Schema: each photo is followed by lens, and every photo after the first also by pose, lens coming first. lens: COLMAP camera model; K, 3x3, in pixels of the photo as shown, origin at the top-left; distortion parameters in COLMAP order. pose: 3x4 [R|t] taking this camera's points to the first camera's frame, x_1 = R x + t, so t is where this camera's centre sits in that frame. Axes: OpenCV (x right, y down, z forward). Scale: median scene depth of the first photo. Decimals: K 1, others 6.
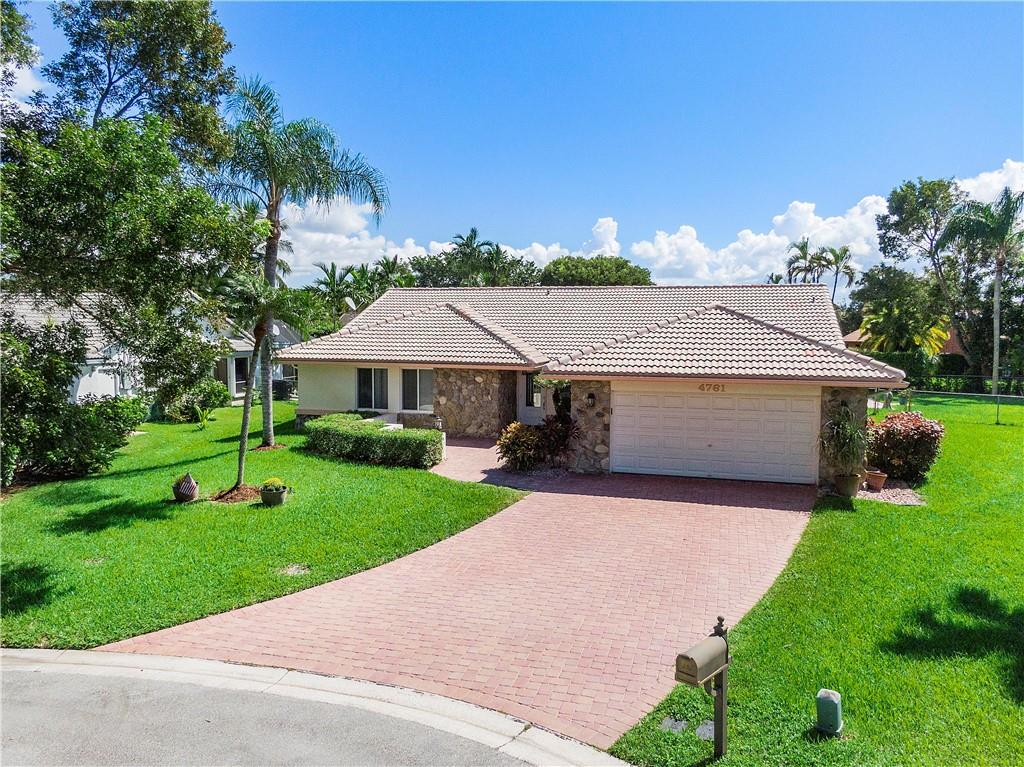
lens RADIAL K [[728.7, 0, 514.0], [0, 728.7, 390.7], [0, 0, 1]] dist [0.020113, -0.023475]
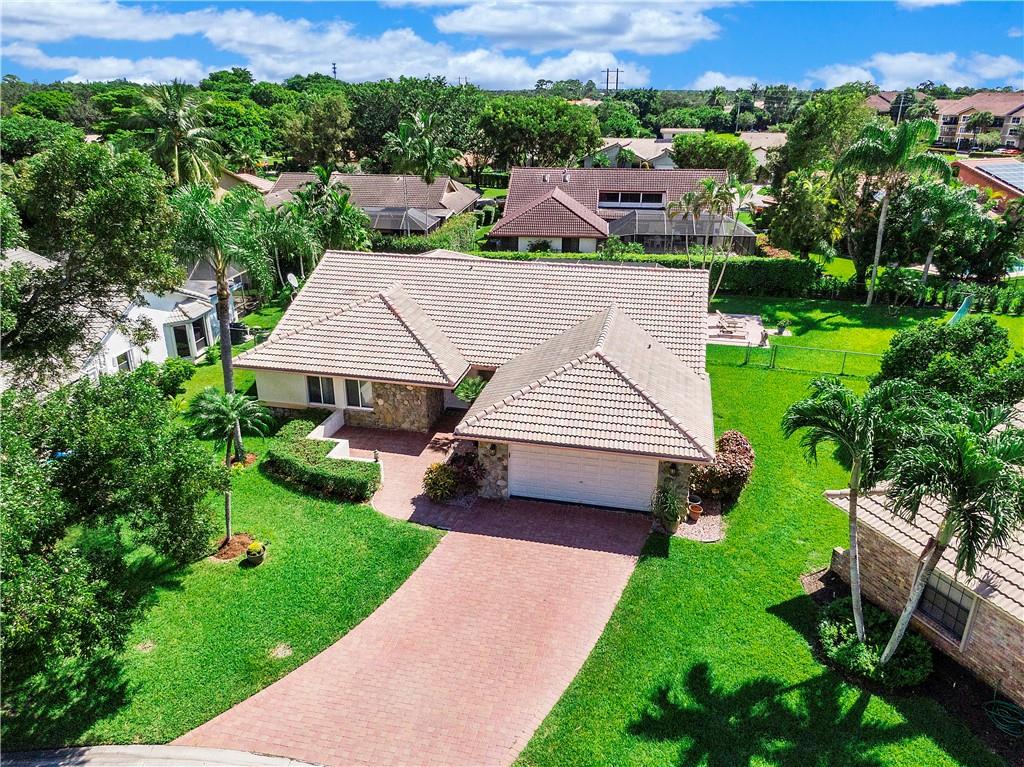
lens RADIAL K [[728.7, 0, 517.5], [0, 728.7, 387.8], [0, 0, 1]] dist [0.020113, -0.023475]
pose [[0.997788, -0.026394, 0.061012, 0.078017], [0.006862, 0.953791, 0.300392, -0.519419], [-0.066122, -0.299309, 0.951863, -0.227199]]
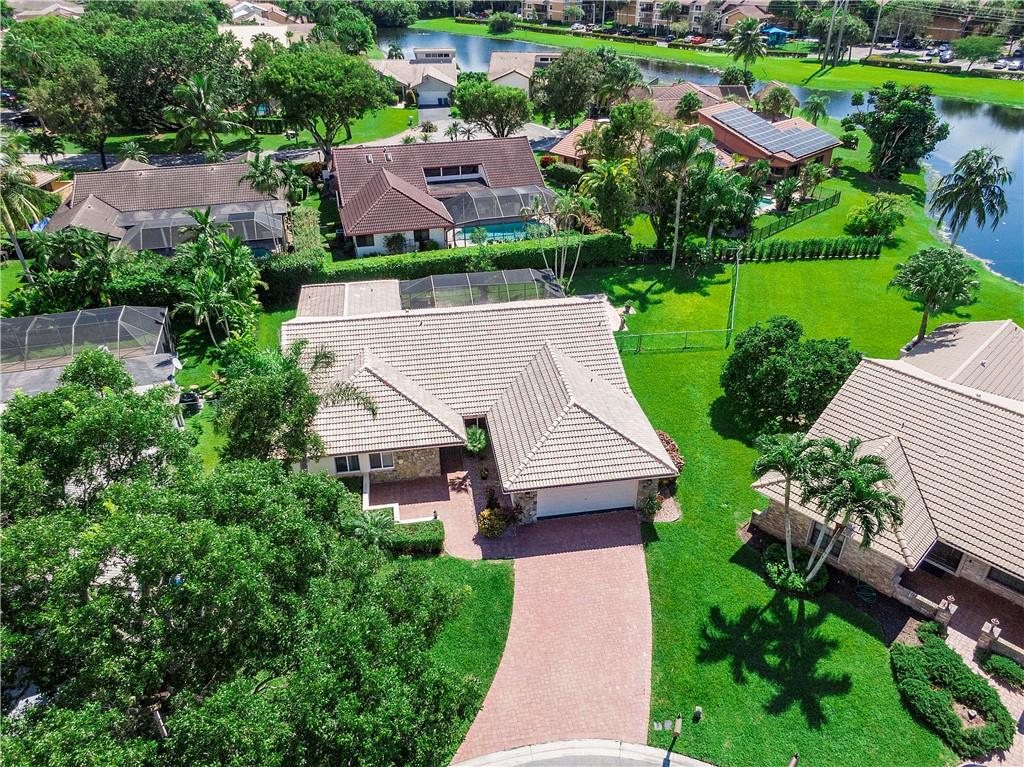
lens RADIAL K [[728.7, 0, 515.5], [0, 728.7, 387.3], [0, 0, 1]] dist [0.020113, -0.023475]
pose [[0.899093, -0.234381, 0.369725, -0.570928], [0.039053, 0.884167, 0.465535, -1.148969], [-0.436011, -0.404121, 0.804102, -0.369932]]
